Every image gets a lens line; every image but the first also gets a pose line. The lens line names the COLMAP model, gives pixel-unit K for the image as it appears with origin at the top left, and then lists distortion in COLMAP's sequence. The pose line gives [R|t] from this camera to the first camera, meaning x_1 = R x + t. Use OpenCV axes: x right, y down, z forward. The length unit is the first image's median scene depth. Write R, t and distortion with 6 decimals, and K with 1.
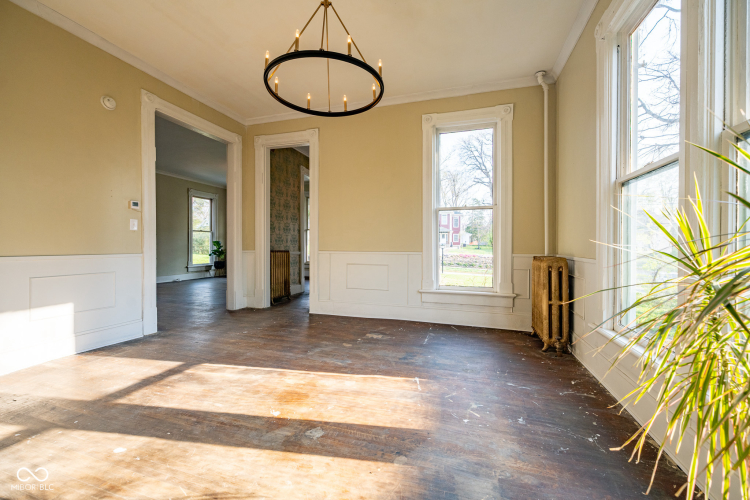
lens RADIAL K [[299.1, 0, 369.0], [0, 299.1, 246.4], [0, 0, 1]] dist [-0.001417, 0.000602]
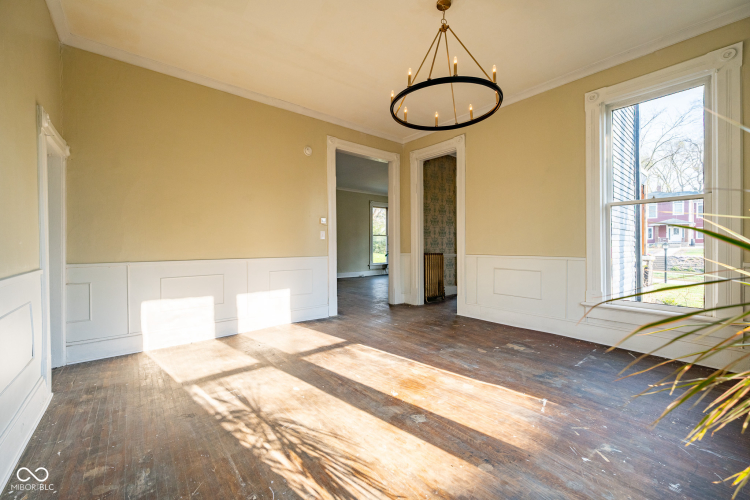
lens RADIAL K [[299.1, 0, 373.0], [0, 299.1, 244.4], [0, 0, 1]] dist [-0.001417, 0.000602]
pose [[0.838519, -0.009251, -0.544794, 0.194418], [0.007411, 0.999957, -0.005573, -0.025013], [0.544822, 0.000635, 0.838552, -0.038763]]
